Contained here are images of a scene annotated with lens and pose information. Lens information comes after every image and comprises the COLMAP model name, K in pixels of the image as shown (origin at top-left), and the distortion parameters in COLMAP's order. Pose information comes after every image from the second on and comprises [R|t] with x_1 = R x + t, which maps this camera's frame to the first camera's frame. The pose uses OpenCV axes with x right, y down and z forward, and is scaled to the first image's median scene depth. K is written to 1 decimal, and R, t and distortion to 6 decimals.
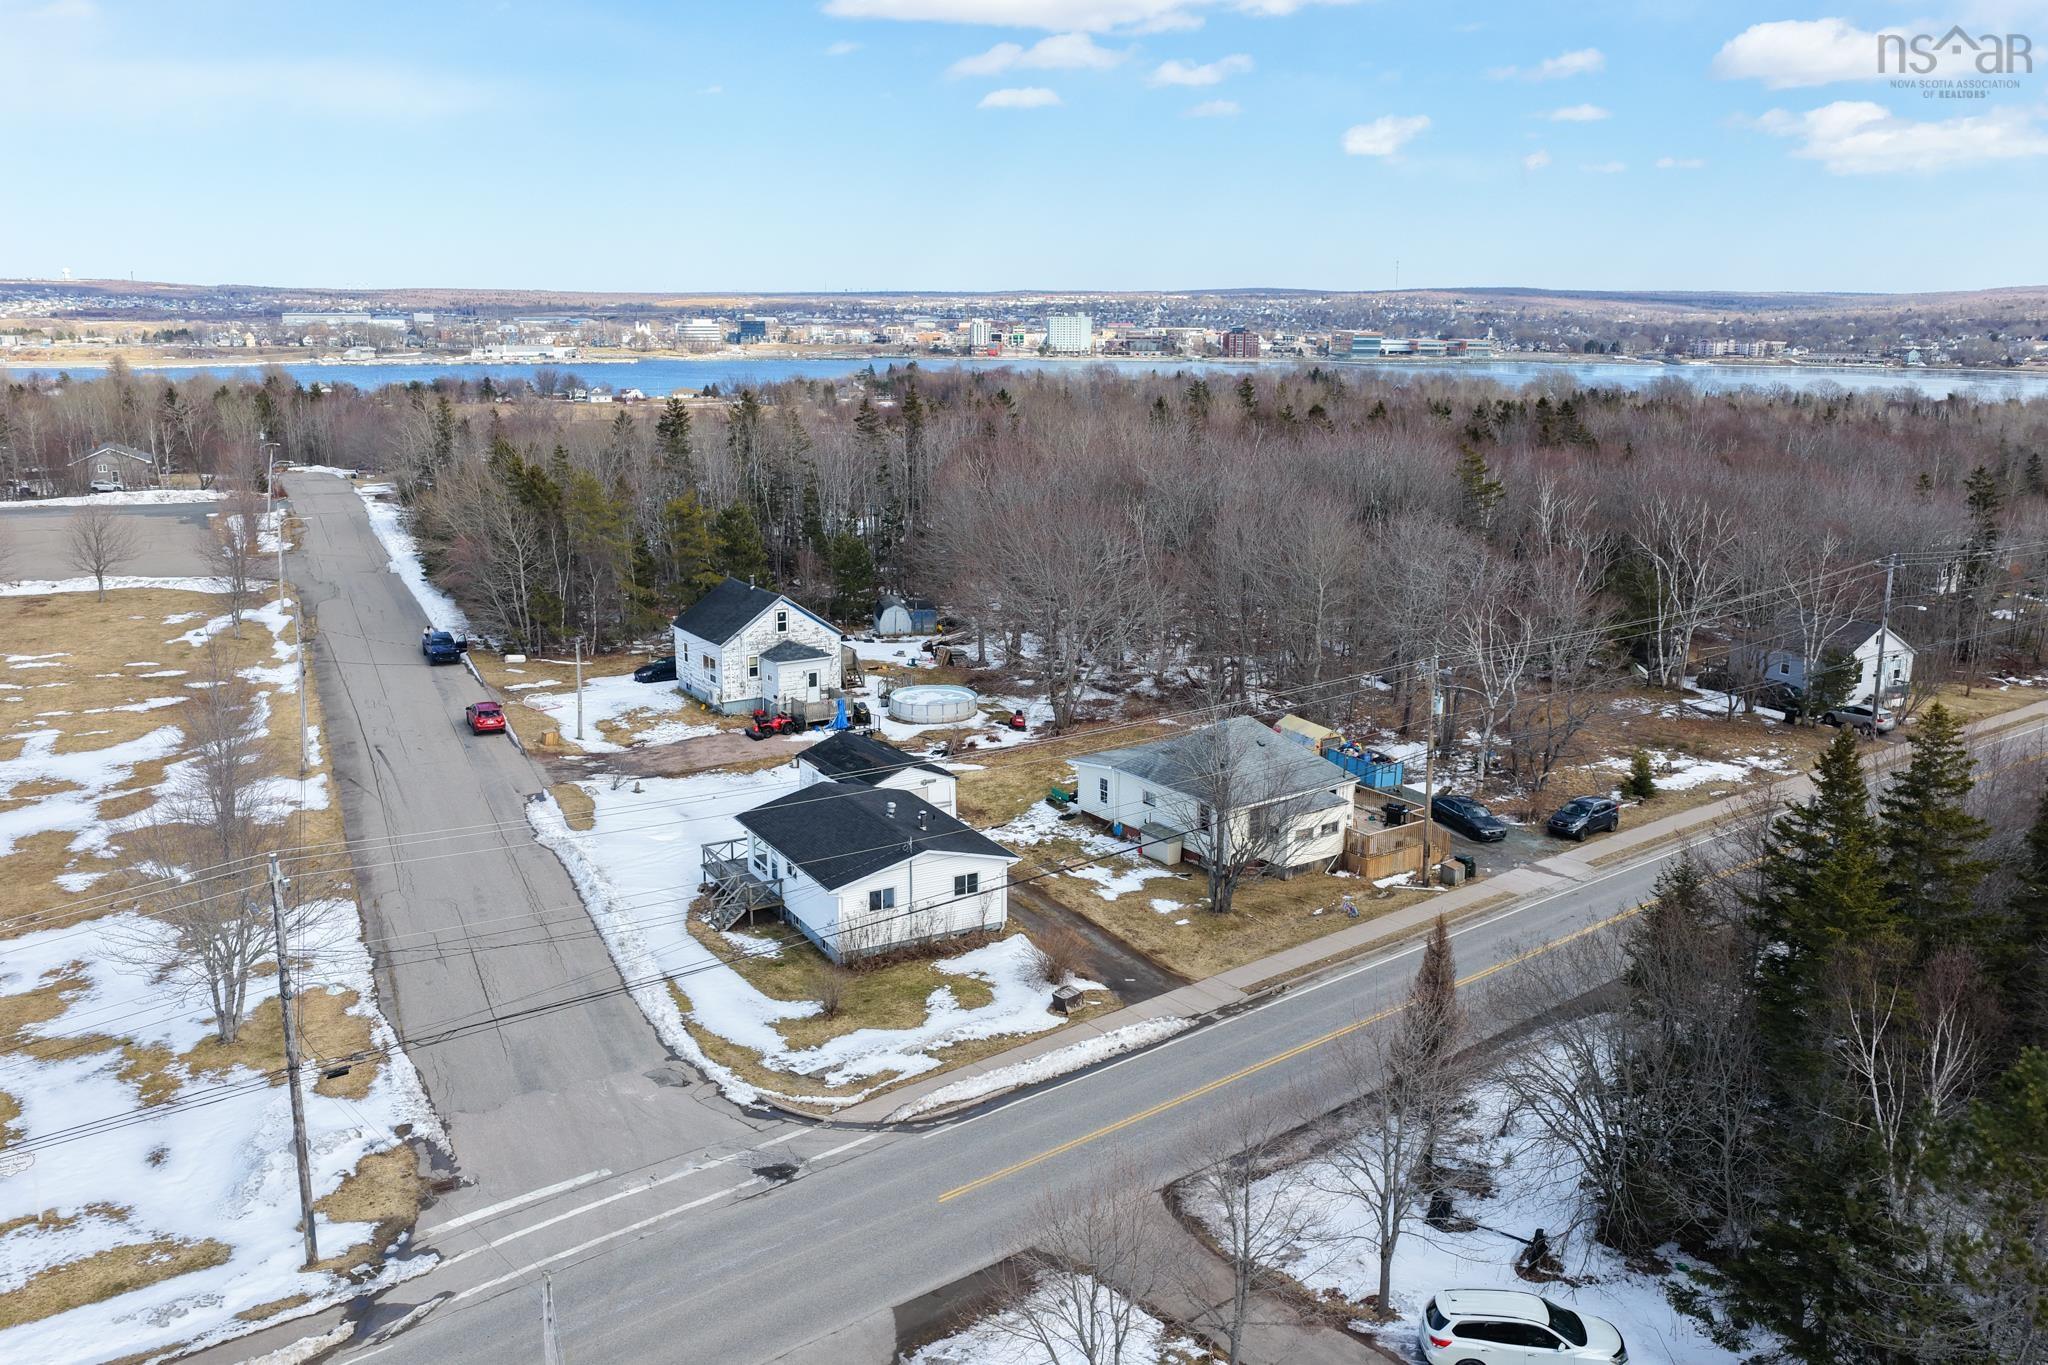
lens RADIAL K [[1731.0, 0, 1024.0], [0, 1731.0, 682.5], [0, 0, 1]] dist [0.006596, 0.002582]
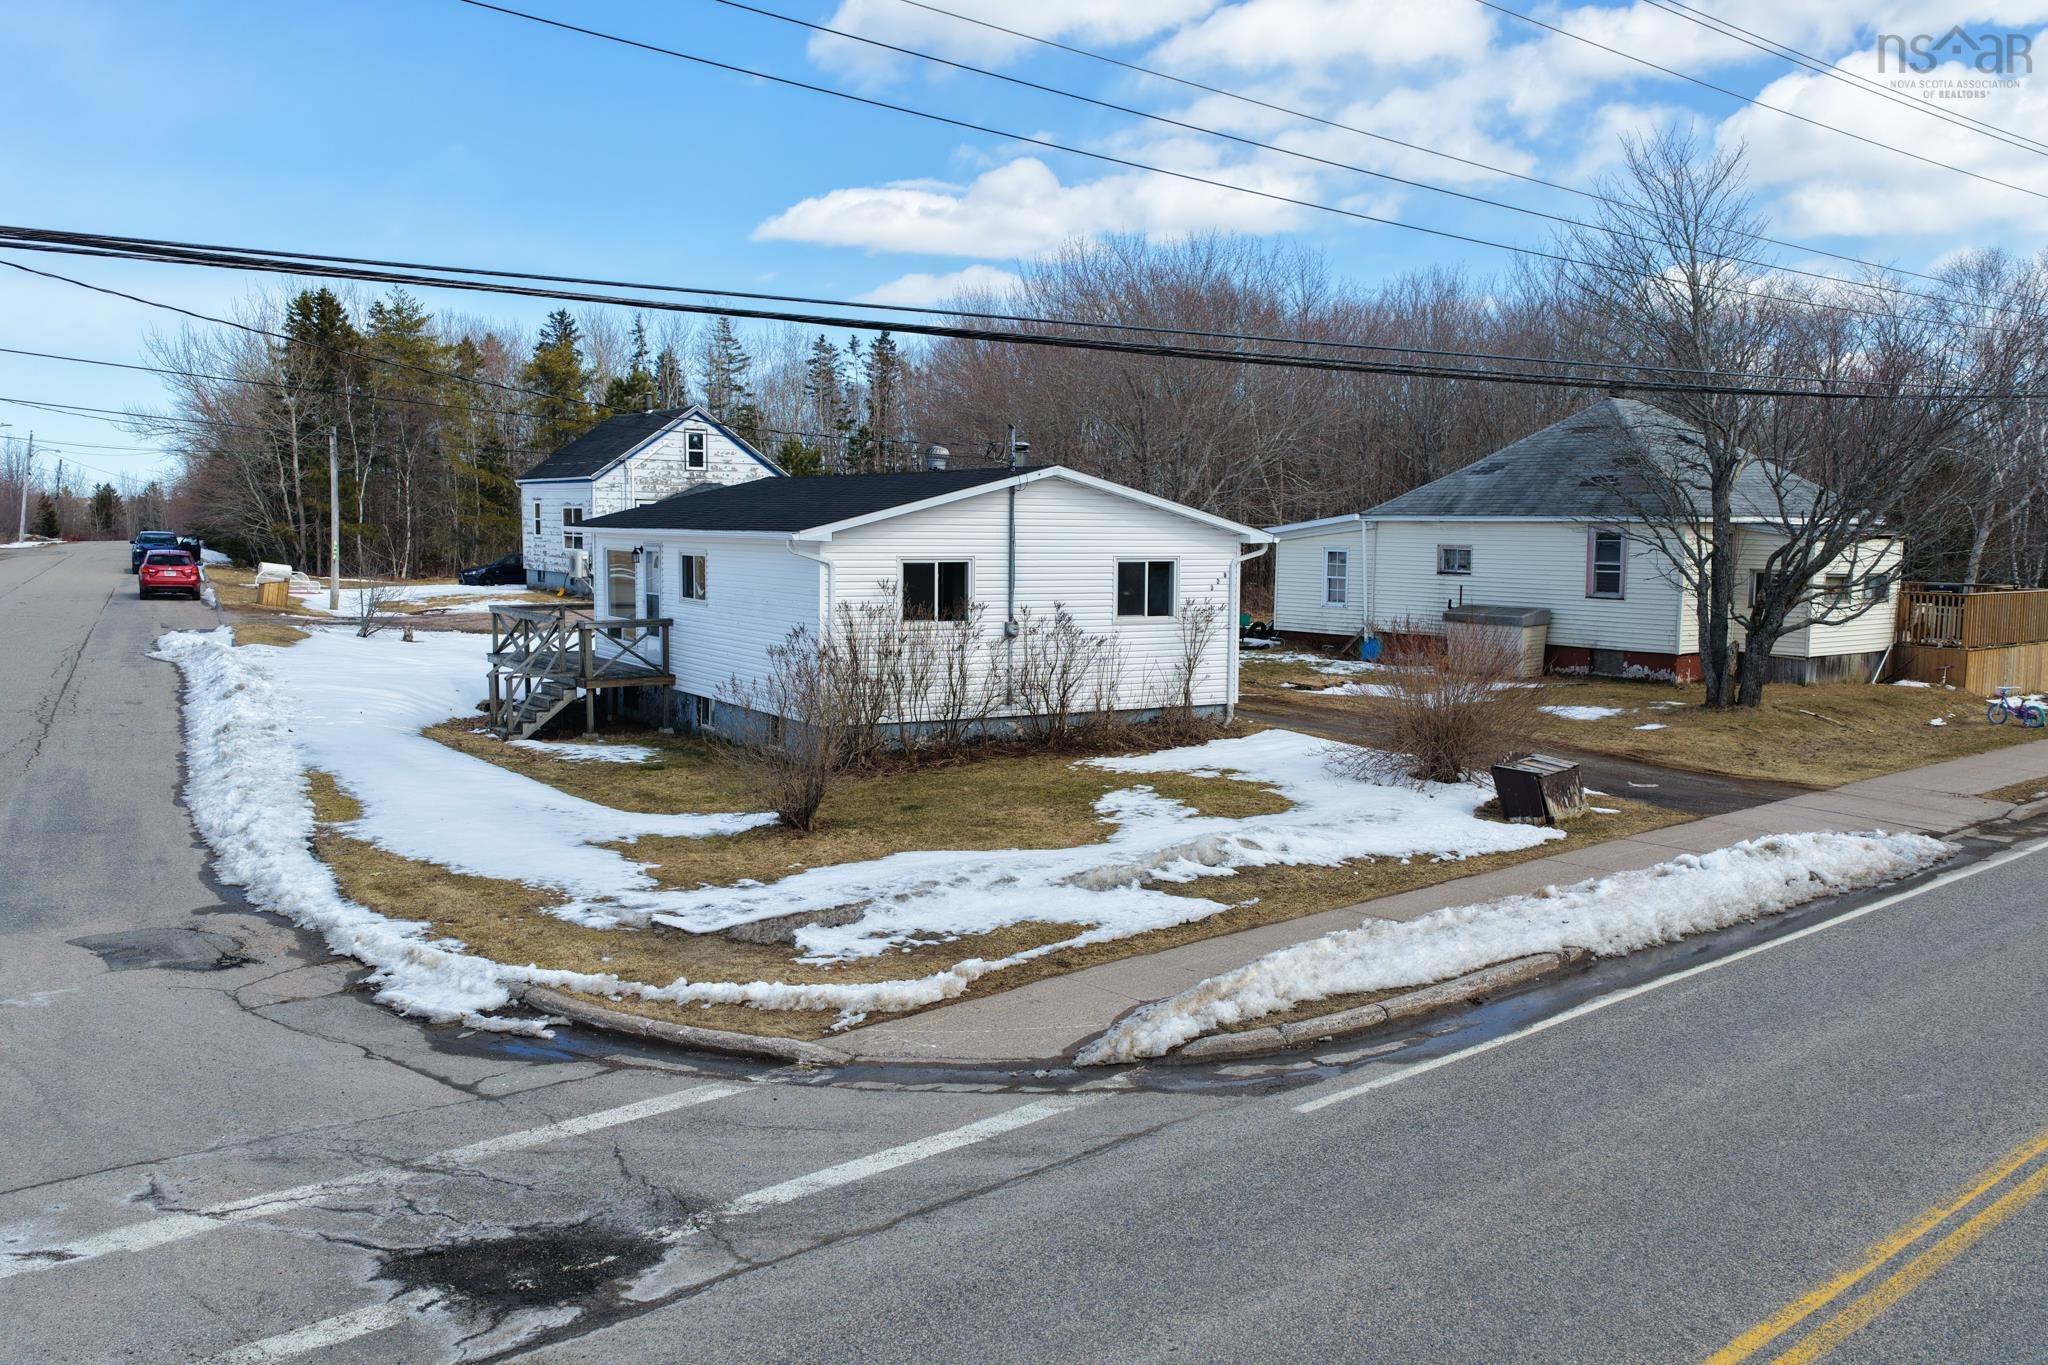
lens RADIAL K [[1731.0, 0, 1024.0], [0, 1731.0, 682.5], [0, 0, 1]] dist [0.006596, 0.002582]
pose [[0.999155, 0.000470, 0.041107, -0.089229], [0.004711, 0.992037, -0.125859, 0.216785], [-0.040838, 0.125946, 0.991196, 0.722360]]
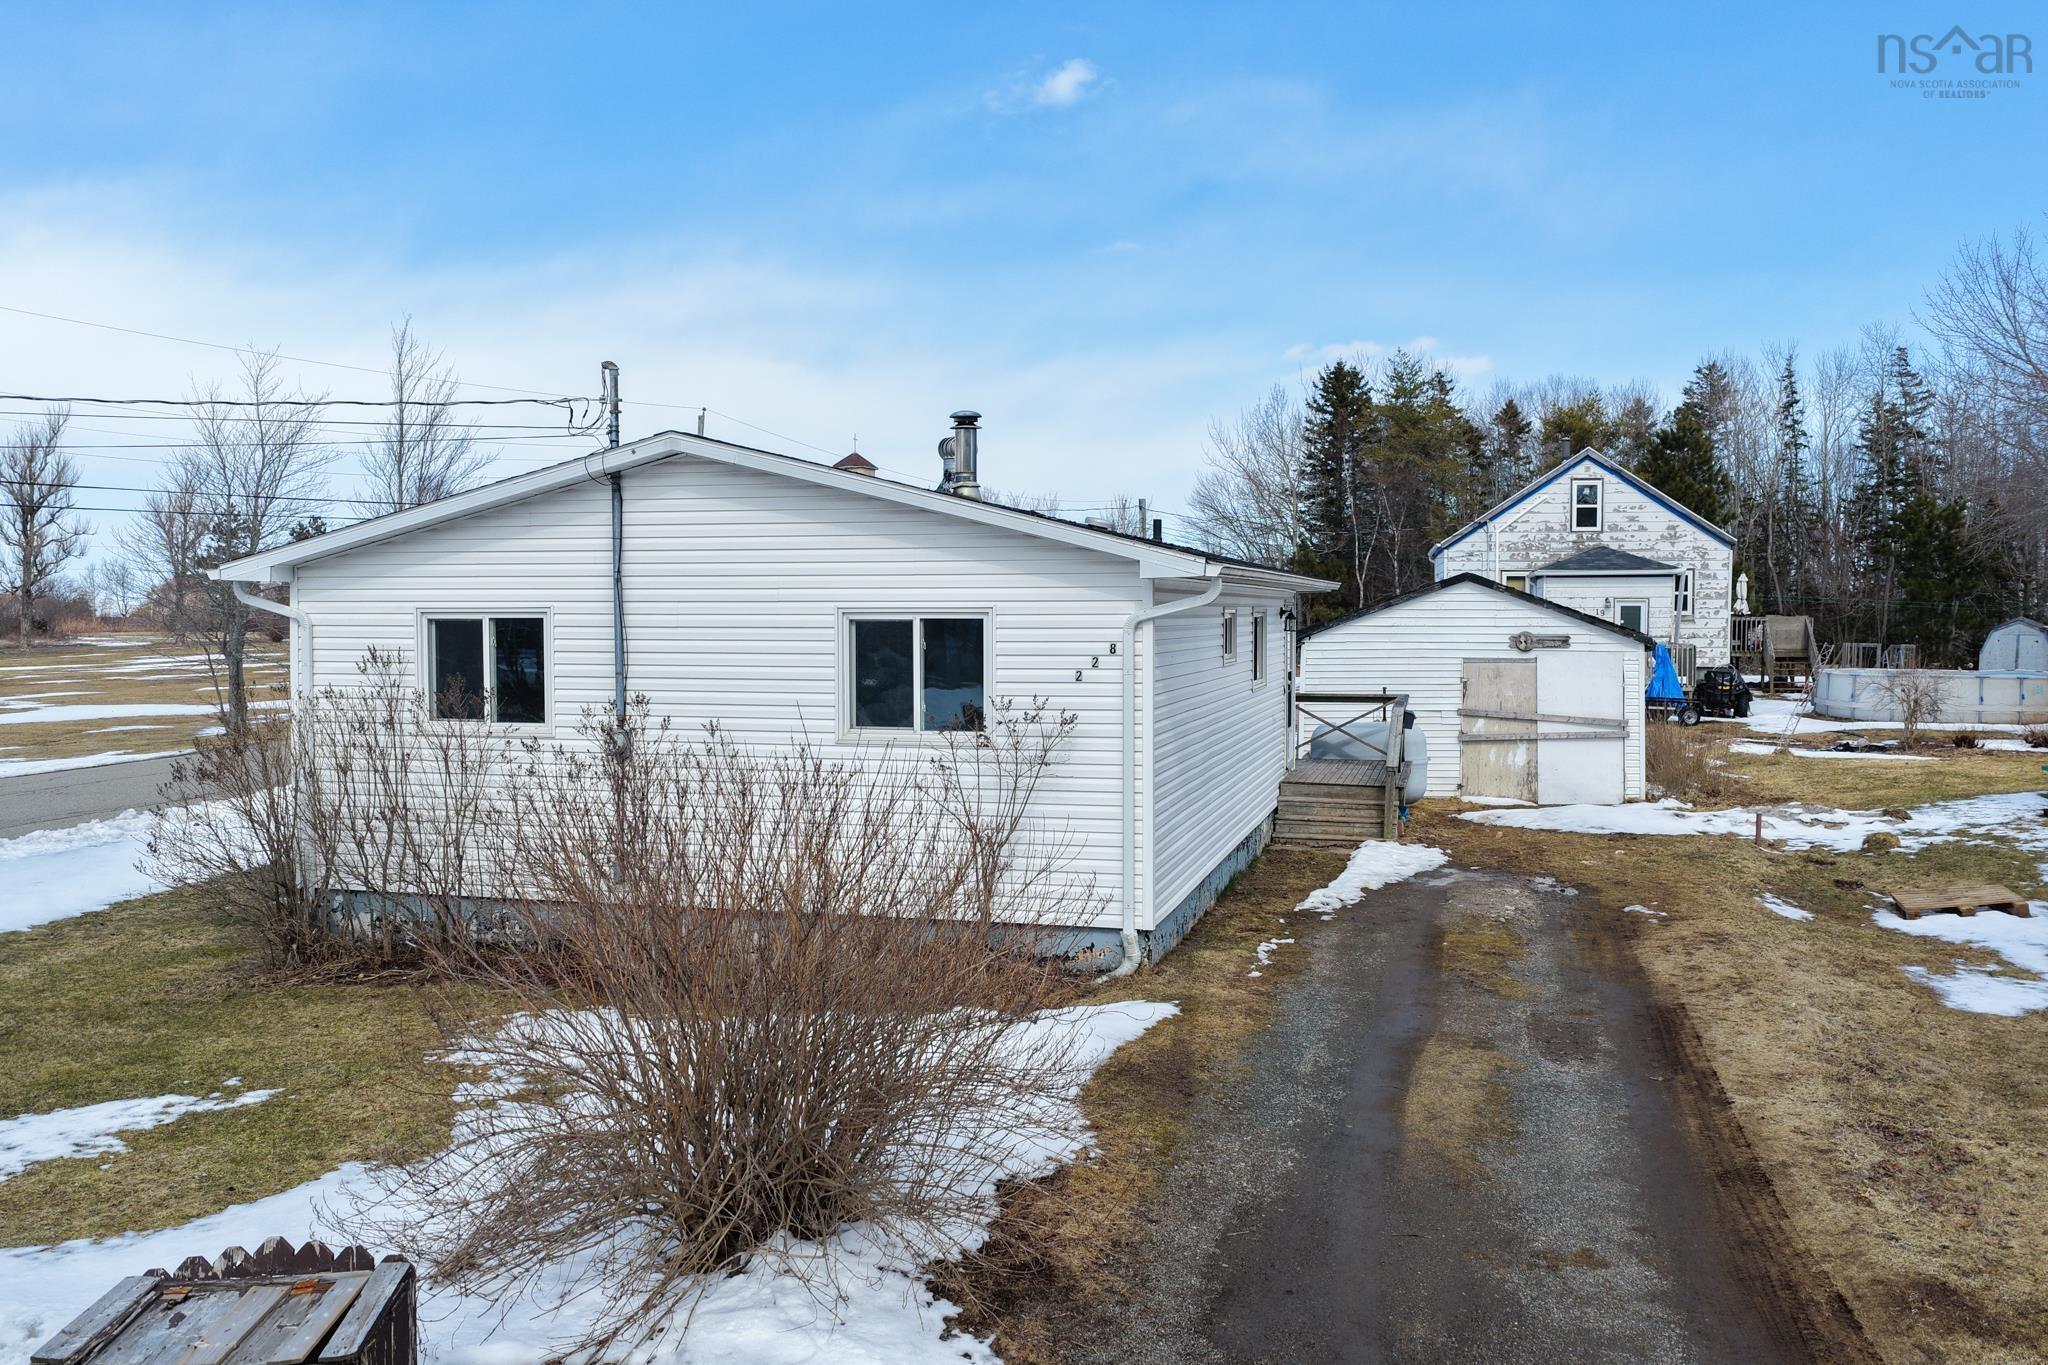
lens RADIAL K [[1731.0, 0, 1024.0], [0, 1731.0, 682.5], [0, 0, 1]] dist [0.006596, 0.002582]
pose [[0.731063, 0.020685, -0.681996, 0.123204], [-0.143348, 0.981888, -0.123881, 0.162810], [0.667082, 0.188327, 0.720788, 1.013544]]
